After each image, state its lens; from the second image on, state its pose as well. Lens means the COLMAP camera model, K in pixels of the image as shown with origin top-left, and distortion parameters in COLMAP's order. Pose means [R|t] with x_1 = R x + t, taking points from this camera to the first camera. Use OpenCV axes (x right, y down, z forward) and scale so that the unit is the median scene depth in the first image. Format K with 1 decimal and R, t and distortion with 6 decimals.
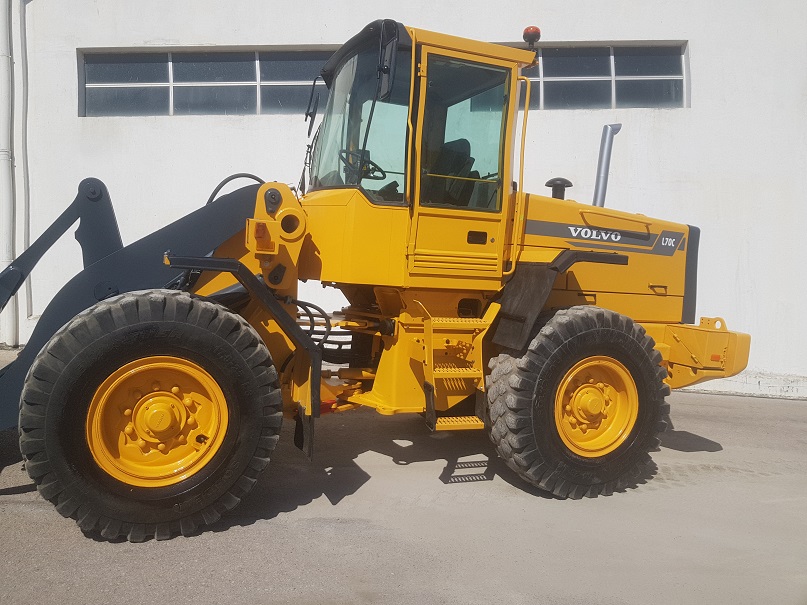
lens RADIAL K [[622.0, 0, 359.1], [0, 622.0, 285.0], [0, 0, 1]] dist [0.059973, -0.110347]
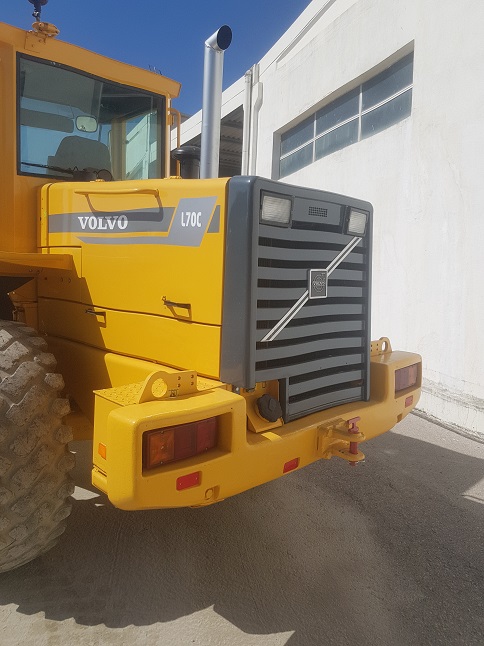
lens RADIAL K [[506.5, 0, 259.6], [0, 506.5, 306.1], [0, 0, 1]] dist [0.009026, 0.002866]
pose [[0.447291, 0.017759, -0.894212, 0.952126], [-0.046115, 0.998931, -0.003229, 0.002579], [0.893199, 0.042681, 0.447632, 0.917857]]
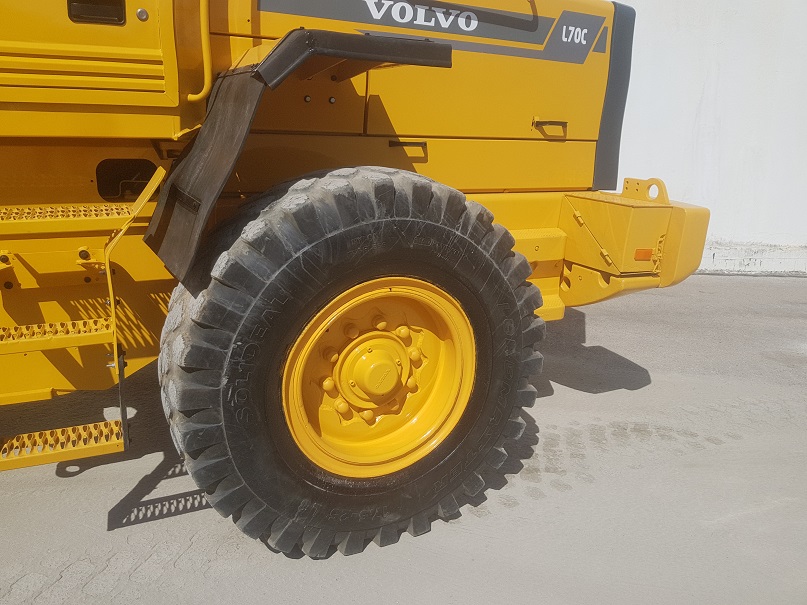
lens RADIAL K [[622.0, 0, 359.1], [0, 622.0, 285.0], [0, 0, 1]] dist [0.059973, -0.110347]
pose [[0.997681, -0.043765, 0.052135, 0.294682], [0.031284, 0.975036, 0.219832, 0.015245], [-0.060455, -0.217692, 0.974144, 0.483359]]
